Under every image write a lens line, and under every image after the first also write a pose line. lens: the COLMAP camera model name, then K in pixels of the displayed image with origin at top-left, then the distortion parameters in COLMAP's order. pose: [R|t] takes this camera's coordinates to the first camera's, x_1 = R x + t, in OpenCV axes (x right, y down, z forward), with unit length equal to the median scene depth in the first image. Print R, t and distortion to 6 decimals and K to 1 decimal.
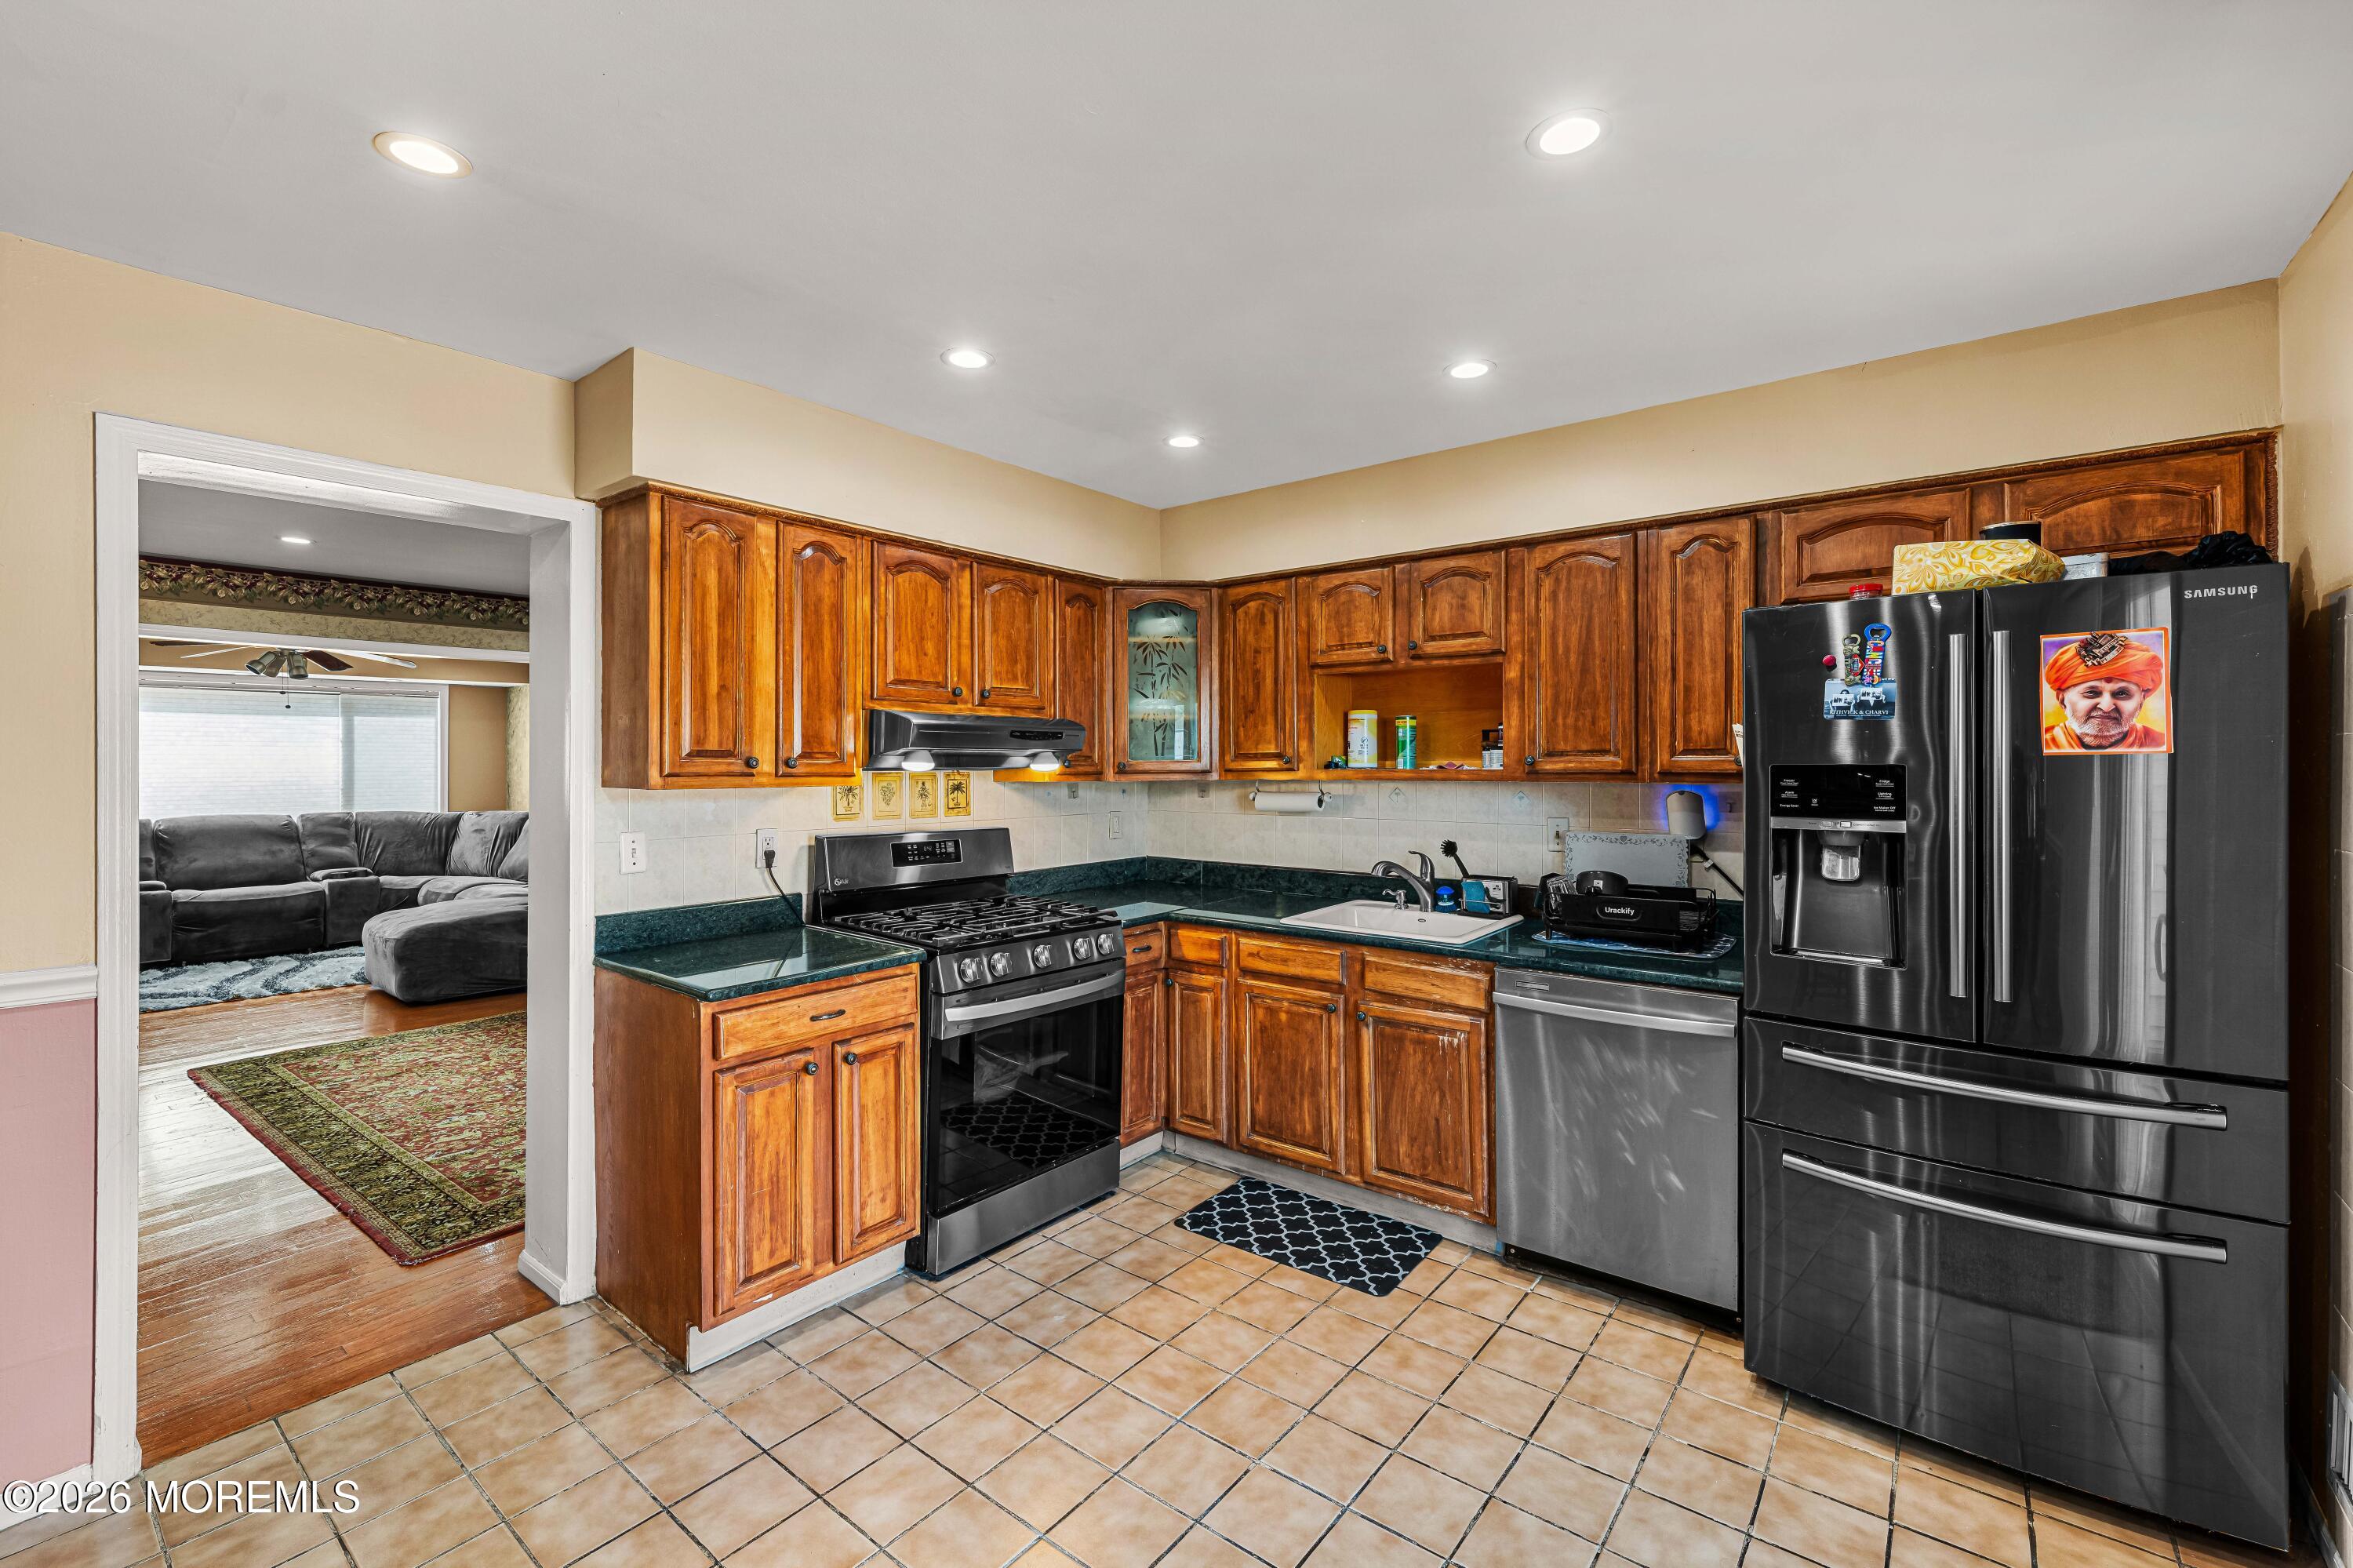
lens RADIAL K [[994.5, 0, 1169.8], [0, 994.5, 766.1], [0, 0, 1]] dist [-0.000506, -0.000383]
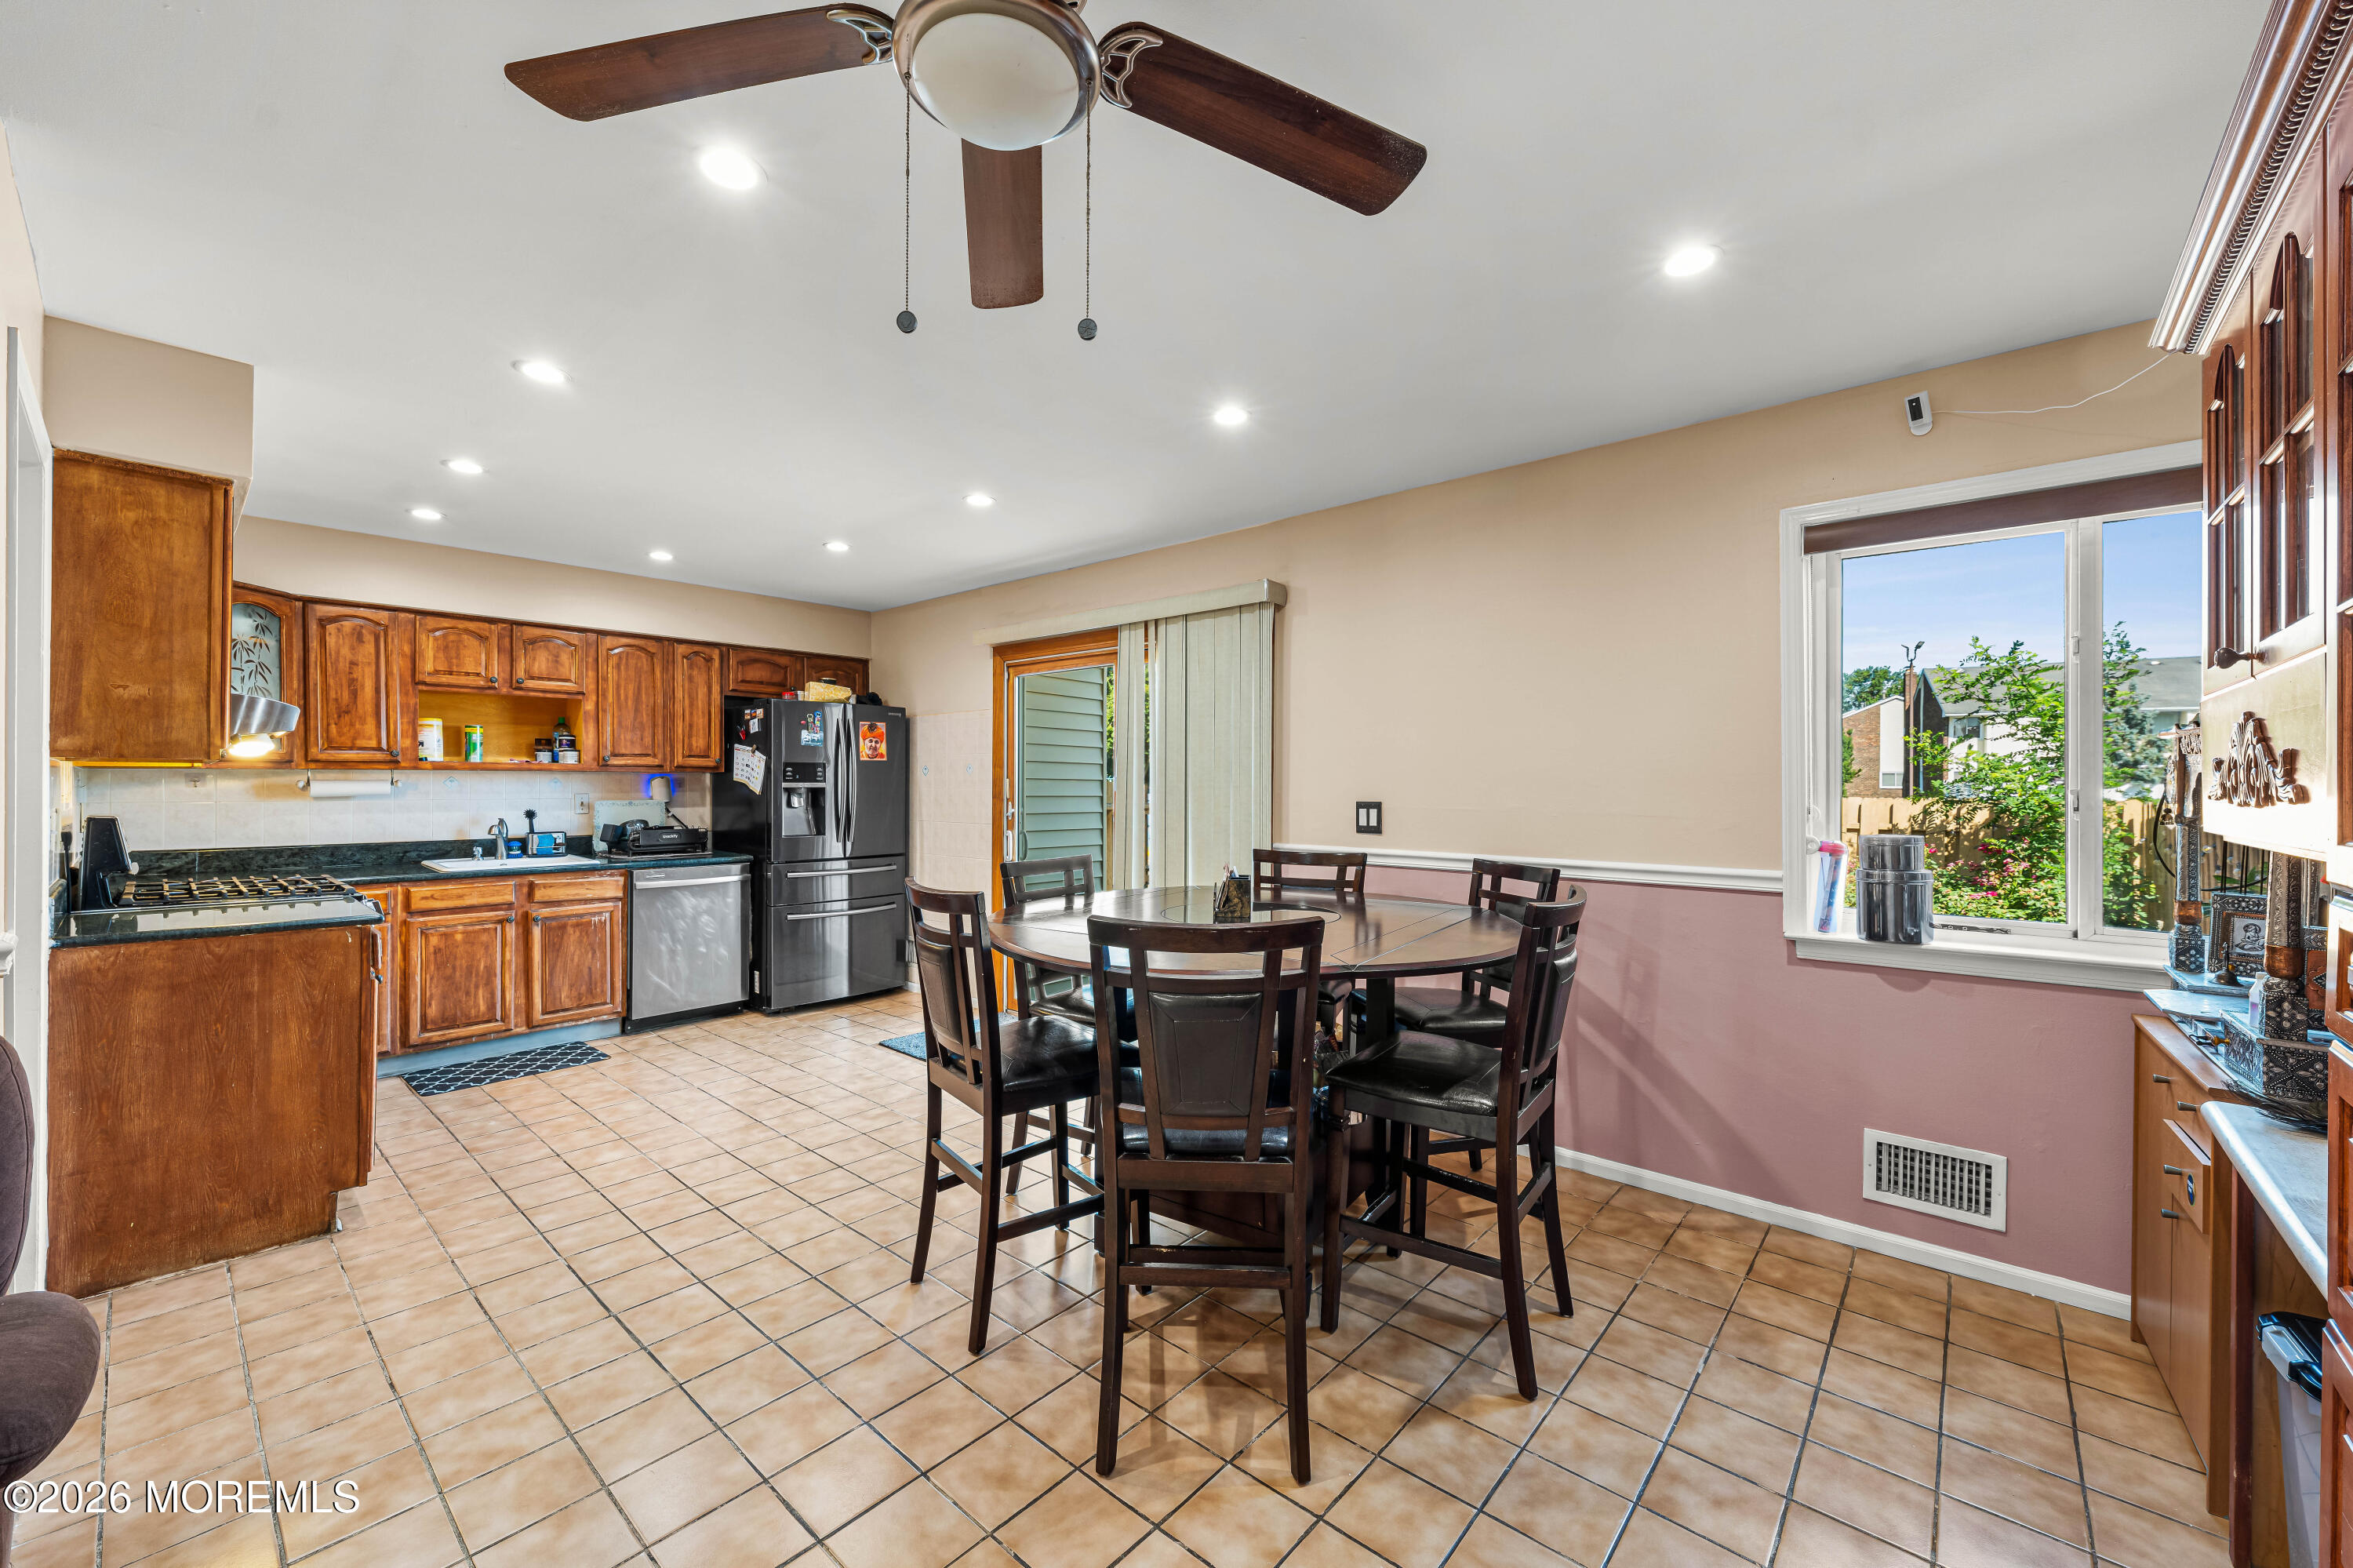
lens RADIAL K [[917.0, 0, 1172.7], [0, 917.0, 785.8], [0, 0, 1]] dist [-0.000581, 0.000018]
pose [[0.049832, 0.000059, 0.998758, -1.200132], [0.001060, 0.999999, -0.000112, 0.043528], [-0.998757, 0.001064, 0.049832, -0.071455]]
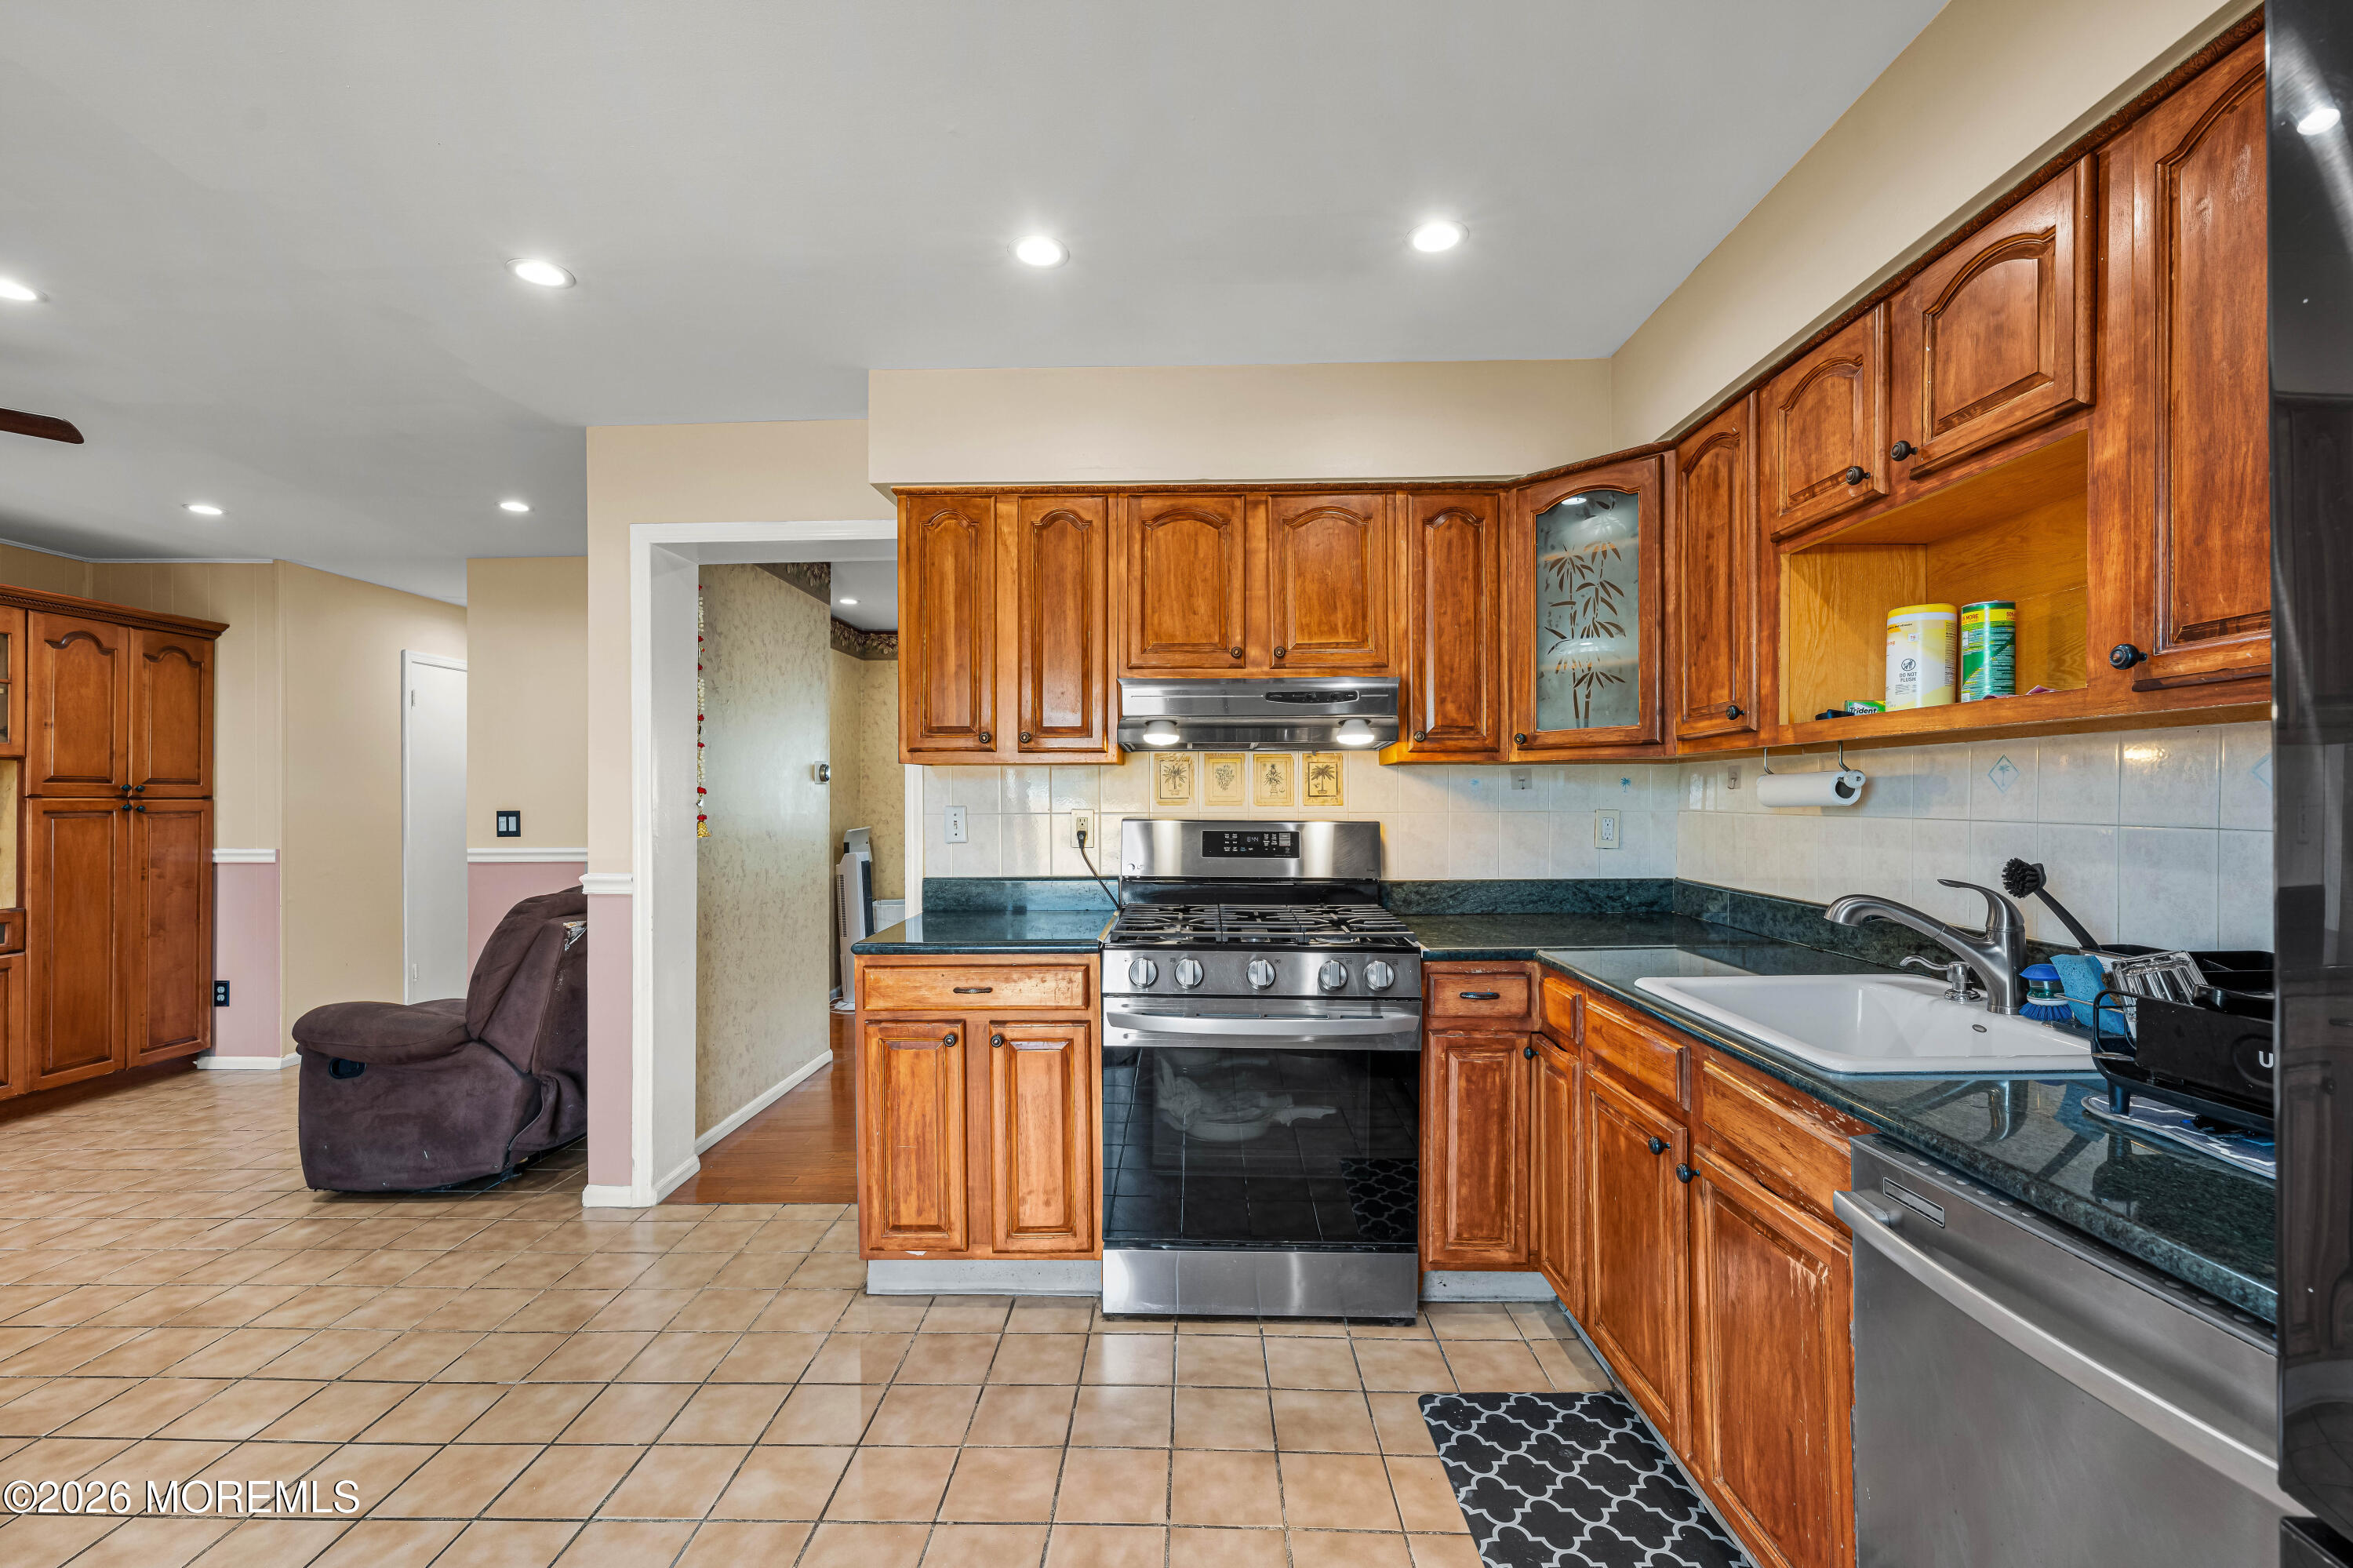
lens RADIAL K [[998.0, 0, 1171.0], [0, 998.0, 798.2], [0, 0, 1]] dist [0.000065, -0.000062]
pose [[0.607536, 0.000849, -0.794291, 0.449303], [0.001393, 0.999997, 0.002134, 0.049787], [0.794291, -0.002403, 0.607533, 0.458951]]
